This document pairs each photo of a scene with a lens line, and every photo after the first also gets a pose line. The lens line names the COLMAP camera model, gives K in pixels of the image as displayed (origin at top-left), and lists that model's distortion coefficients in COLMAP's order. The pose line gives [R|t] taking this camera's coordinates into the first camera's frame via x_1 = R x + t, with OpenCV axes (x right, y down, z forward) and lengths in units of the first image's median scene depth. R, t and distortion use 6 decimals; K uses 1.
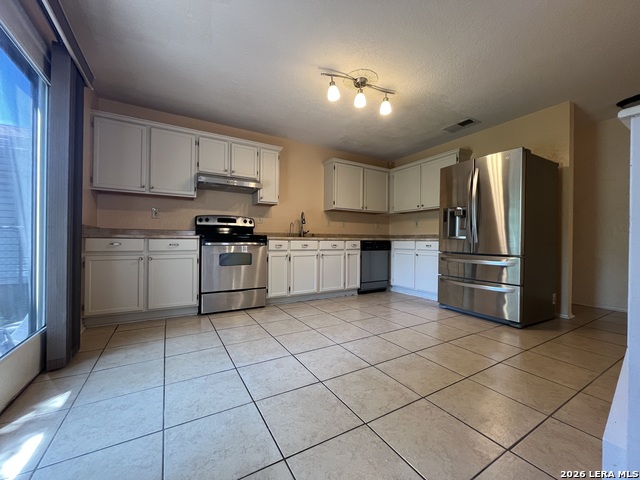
lens RADIAL K [[259.8, 0, 318.0], [0, 259.8, 241.8], [0, 0, 1]] dist [0.001810, 0.000003]
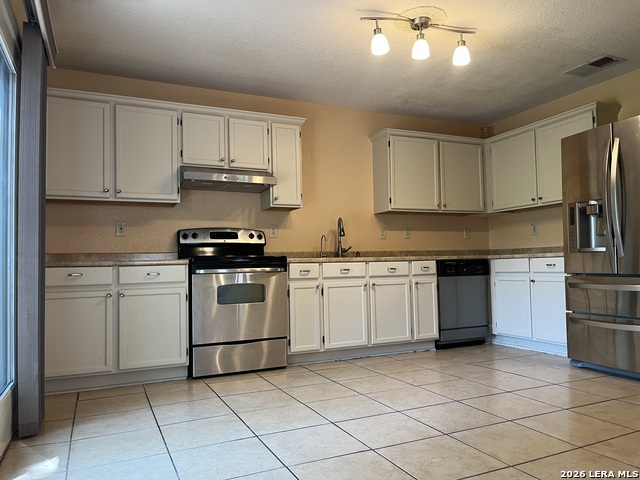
lens RADIAL K [[489.9, 0, 317.9], [0, 489.9, 244.2], [0, 0, 1]] dist [0.032645, -0.015901]
pose [[0.993813, -0.034791, -0.105475, 0.012791], [0.029537, 0.998263, -0.050971, 0.010807], [0.107065, 0.047540, 0.993115, -0.218479]]
